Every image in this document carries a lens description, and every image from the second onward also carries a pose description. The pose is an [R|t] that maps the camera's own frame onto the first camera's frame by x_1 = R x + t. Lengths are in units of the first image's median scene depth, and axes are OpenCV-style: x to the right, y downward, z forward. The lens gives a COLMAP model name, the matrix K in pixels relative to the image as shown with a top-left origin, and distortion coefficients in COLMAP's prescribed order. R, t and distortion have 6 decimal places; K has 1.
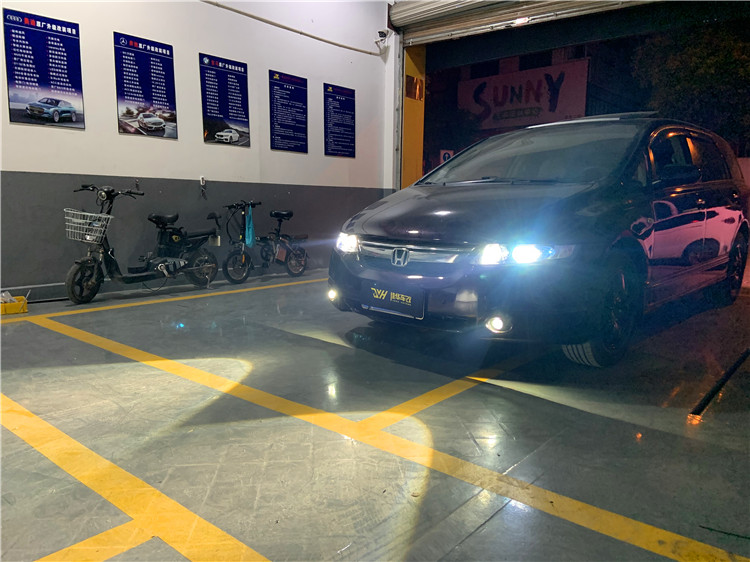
lens RADIAL K [[573.2, 0, 372.2], [0, 573.2, 280.8], [0, 0, 1]] dist [0.090803, -0.113296]
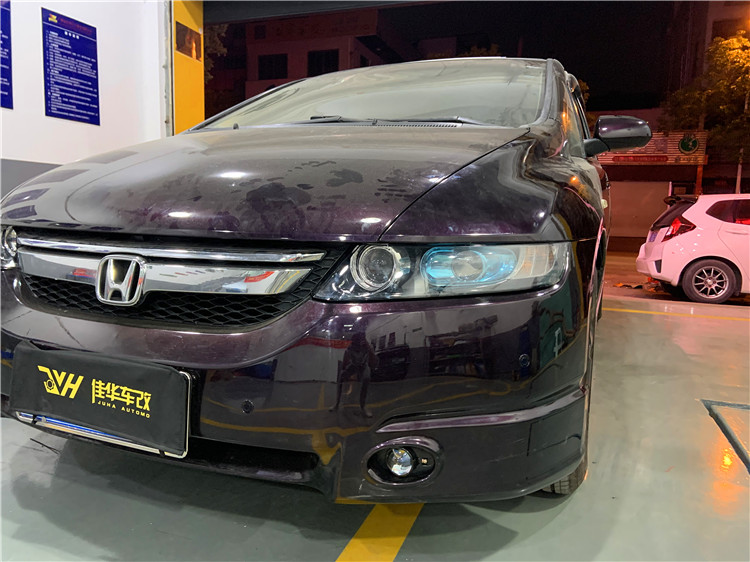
lens RADIAL K [[573.2, 0, 374.7], [0, 573.2, 279.4], [0, 0, 1]] dist [0.090803, -0.113296]
pose [[0.936439, -0.028245, 0.349692, 0.029805], [0.034017, 0.999367, -0.010372, -0.013258], [-0.349177, 0.021608, 0.936807, 0.250260]]
